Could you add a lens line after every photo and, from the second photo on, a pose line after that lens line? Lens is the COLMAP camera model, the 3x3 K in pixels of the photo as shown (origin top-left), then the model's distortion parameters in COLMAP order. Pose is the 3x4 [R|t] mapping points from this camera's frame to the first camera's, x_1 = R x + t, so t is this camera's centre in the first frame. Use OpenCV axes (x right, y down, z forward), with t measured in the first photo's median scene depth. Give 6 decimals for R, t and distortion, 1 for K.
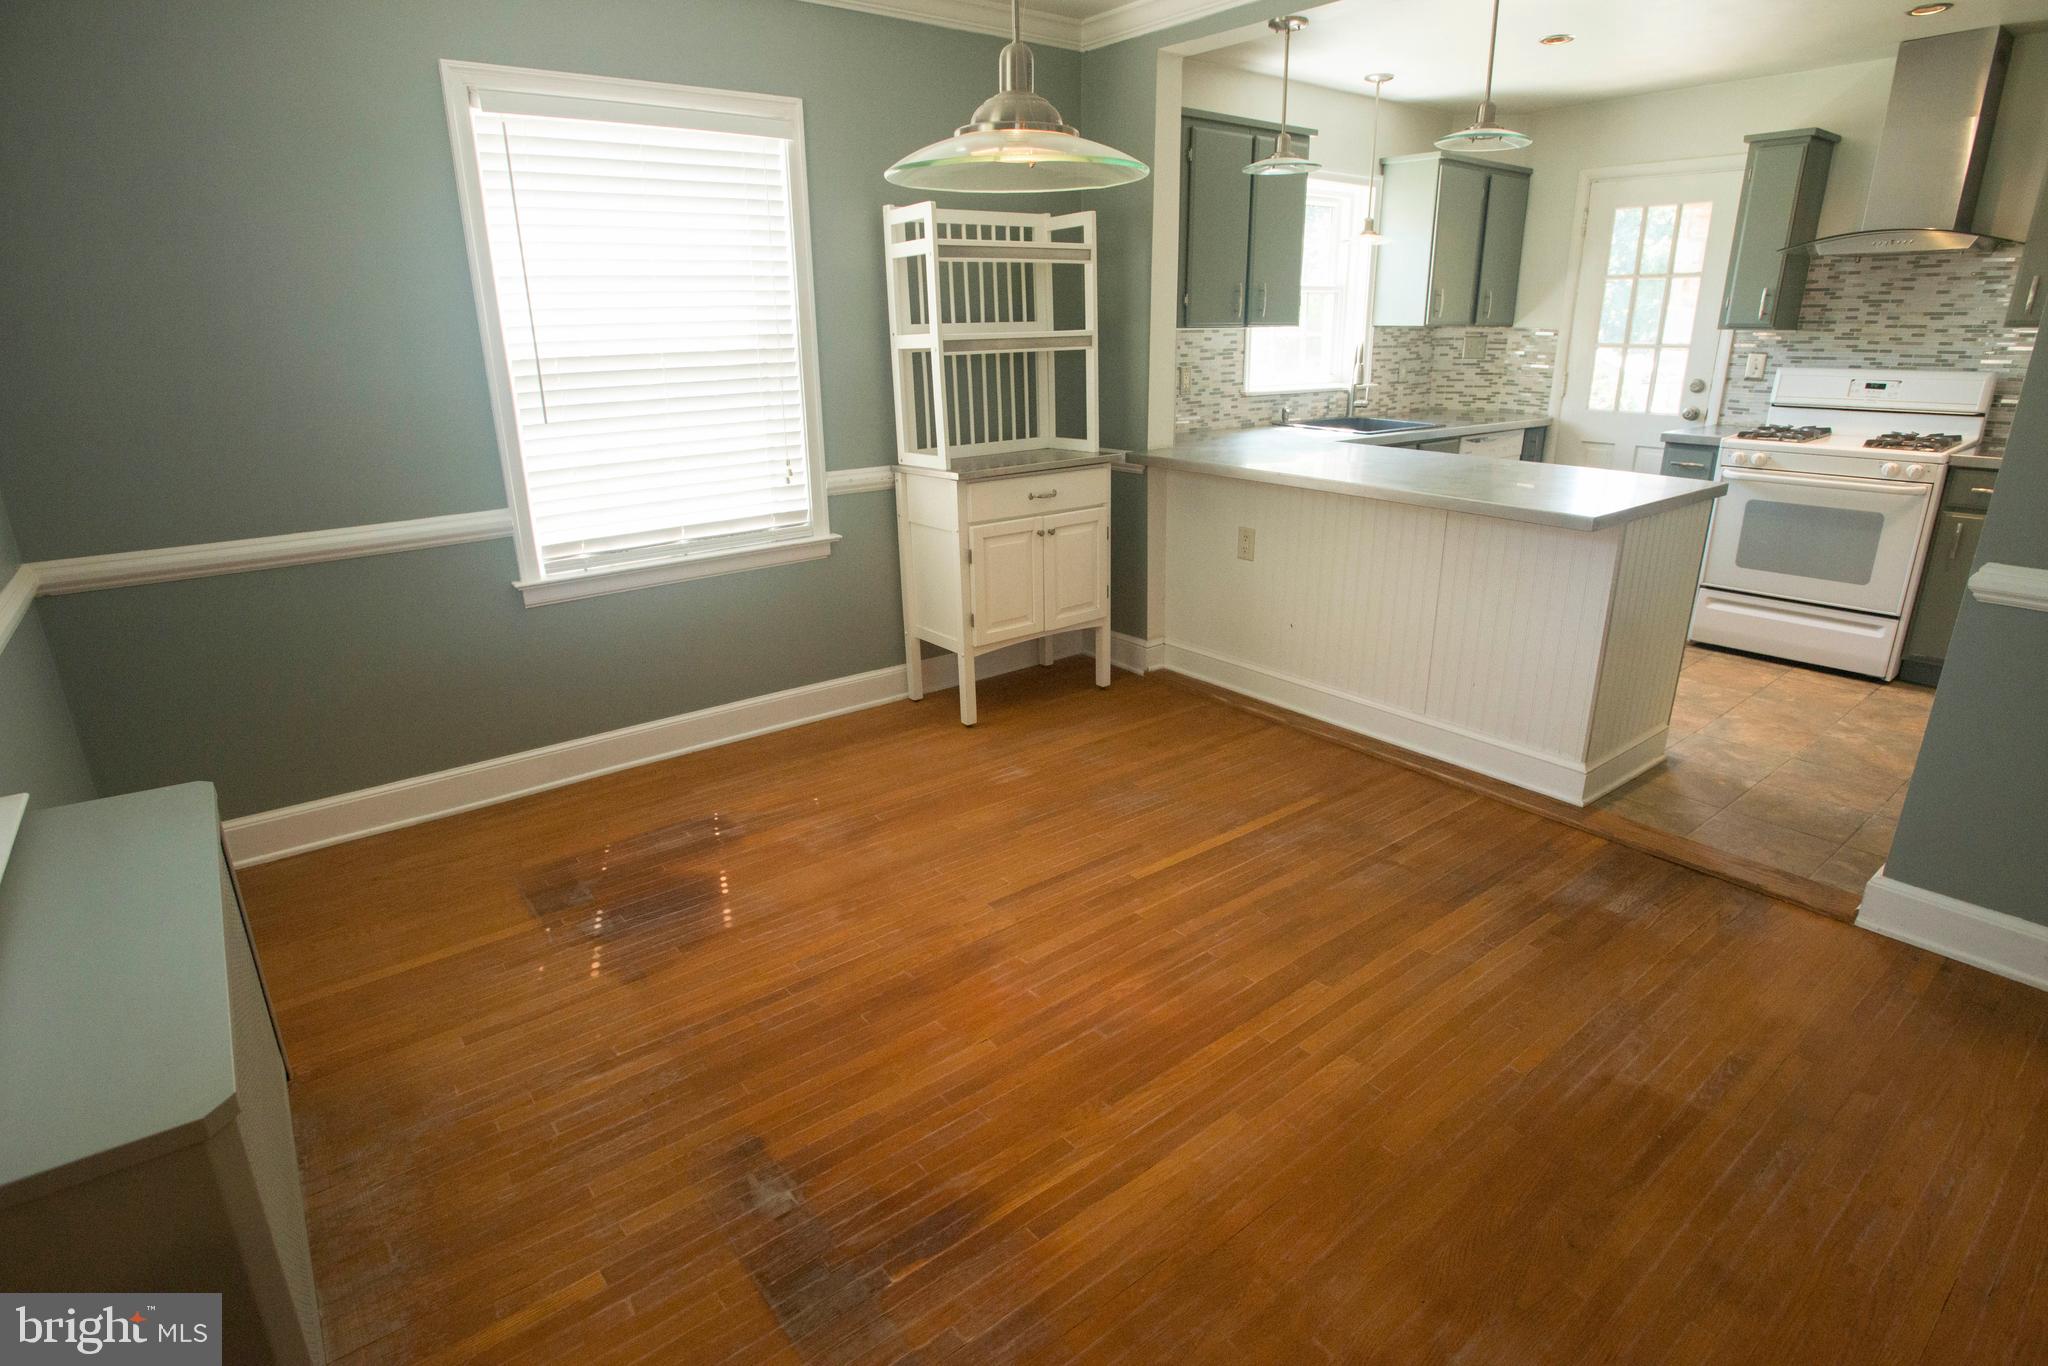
lens RADIAL K [[1048.7, 0, 1024.0], [0, 1048.7, 683.0], [0, 0, 1]] dist [-0.096256, 0.054609]
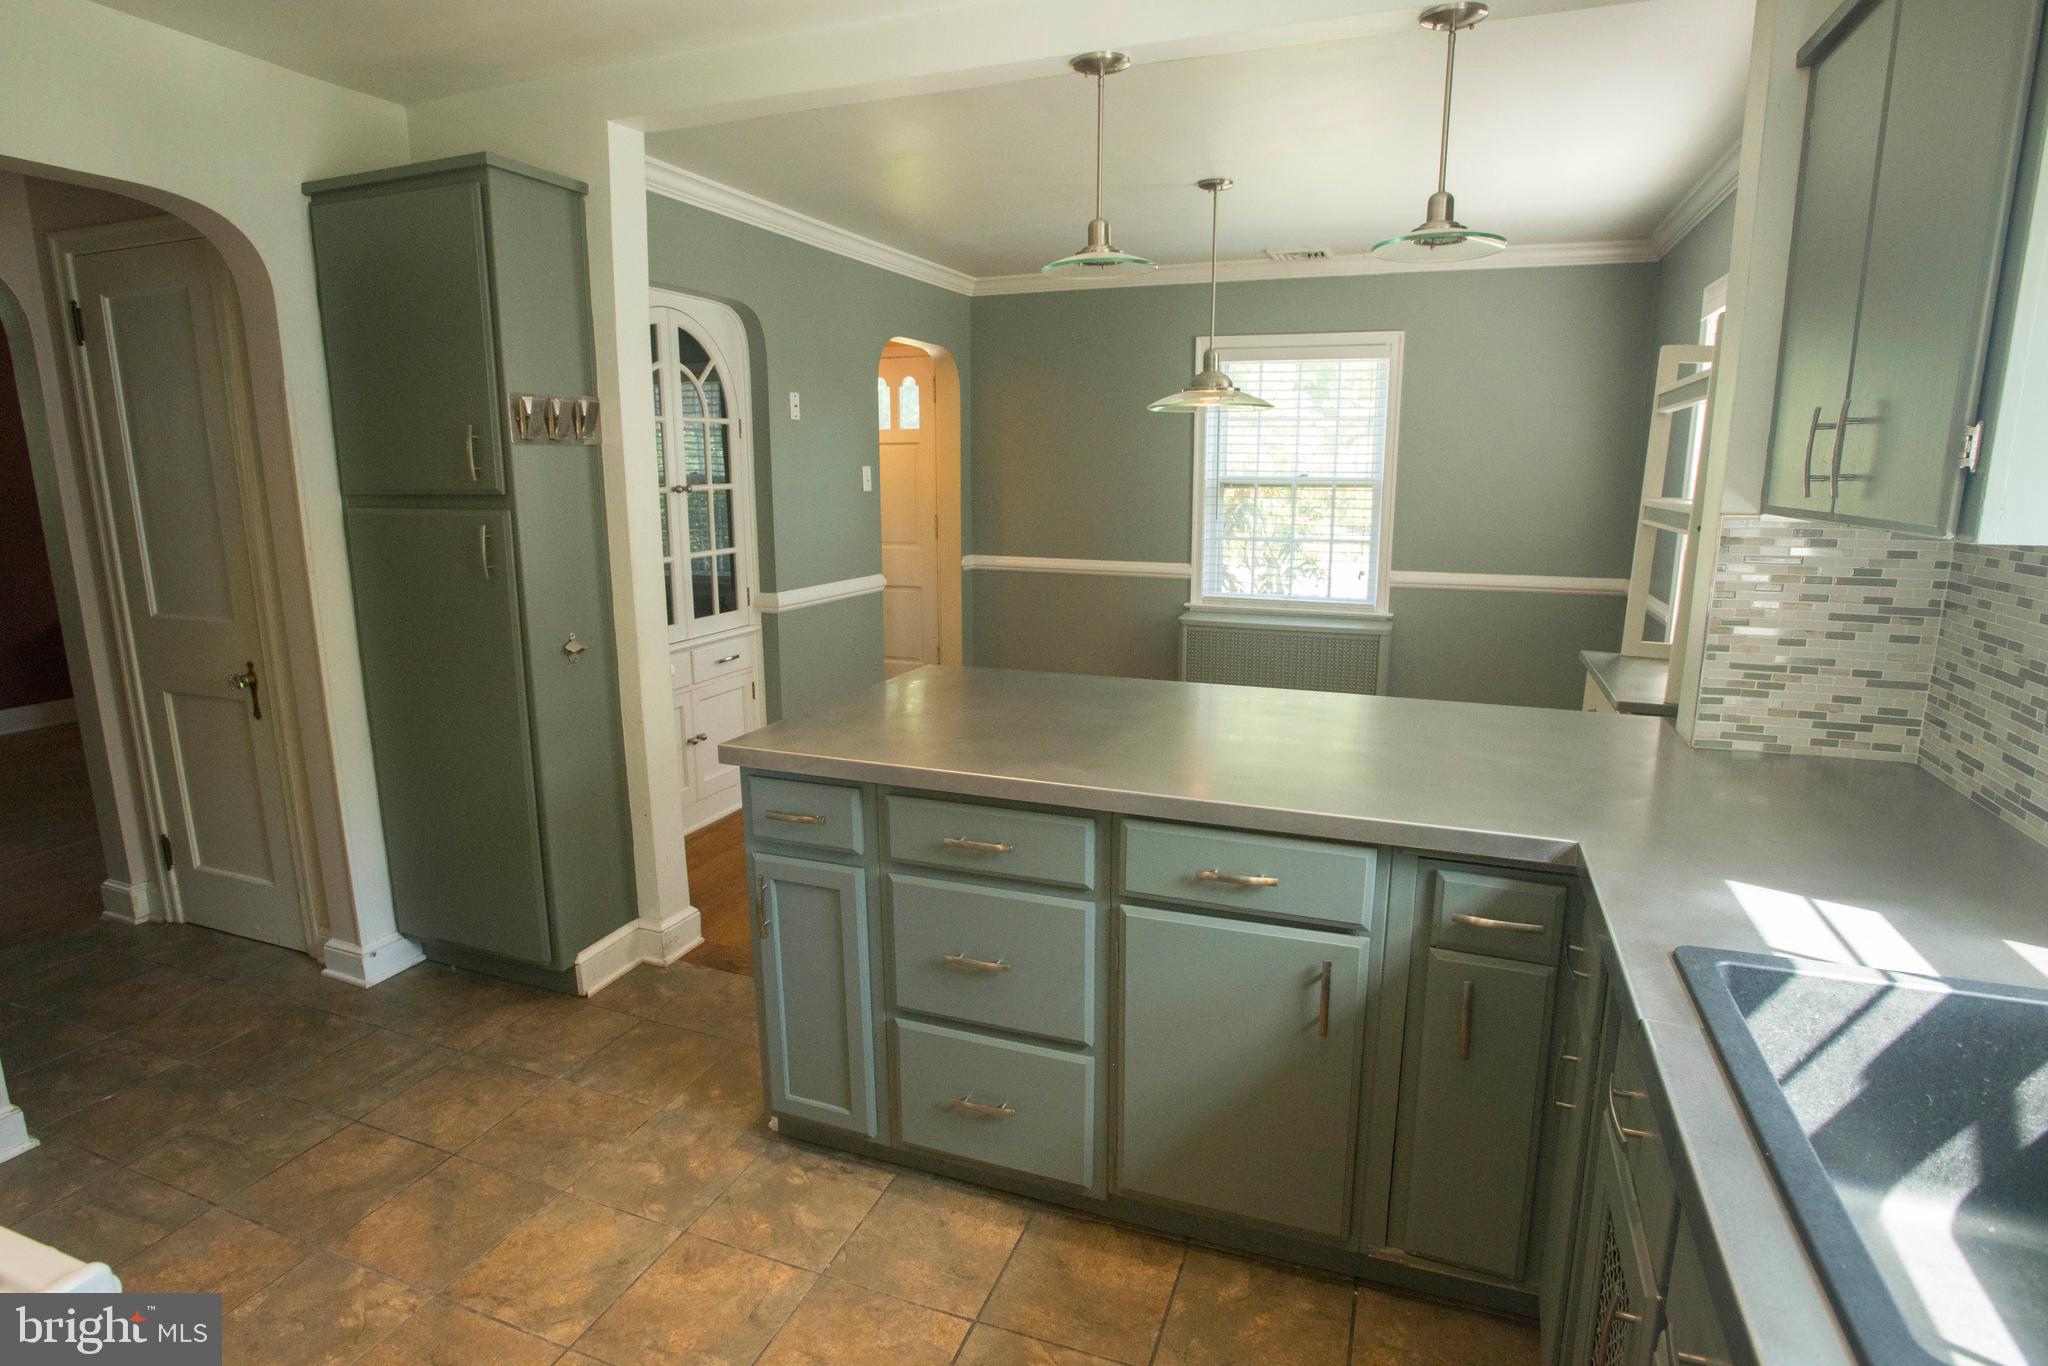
lens RADIAL K [[1048.7, 0, 1024.0], [0, 1048.7, 683.0], [0, 0, 1]] dist [-0.096256, 0.054609]
pose [[-0.853809, 0.127292, -0.504784, 0.787546], [-0.154190, 0.864302, 0.478756, -0.525736], [0.497228, 0.486599, -0.718322, 1.422696]]
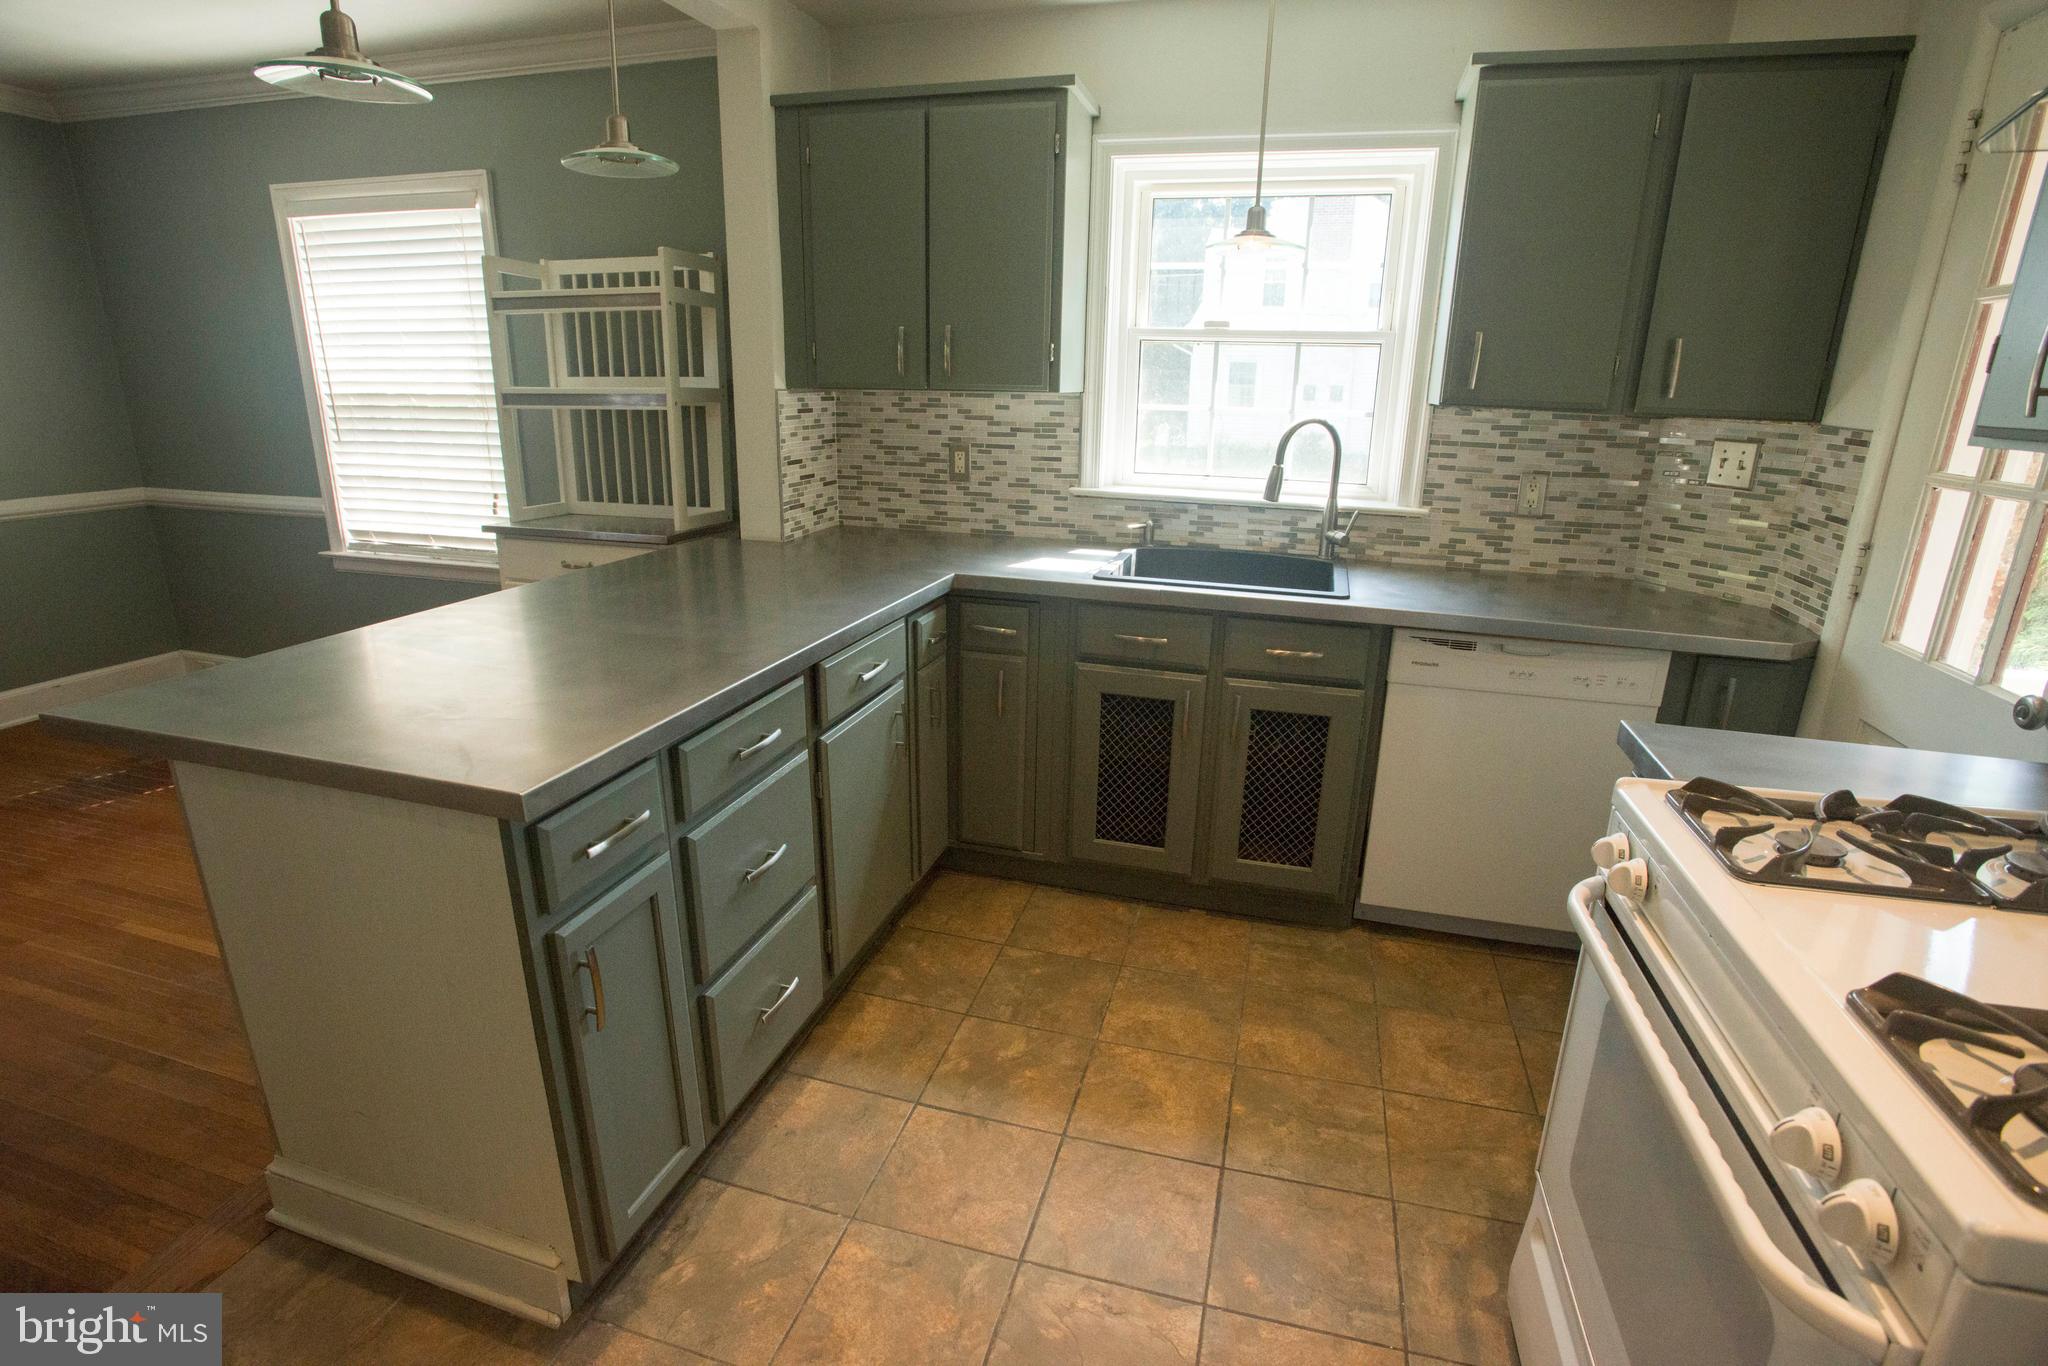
lens RADIAL K [[988.0, 0, 1024.0], [0, 988.0, 683.0], [0, 0, 1]] dist [-0.085982, 0.033480]
pose [[0.589991, 0.264460, -0.762871, 1.000921], [-0.291281, 0.950926, 0.104380, -0.308805], [0.753038, 0.160626, 0.638070, 0.835554]]
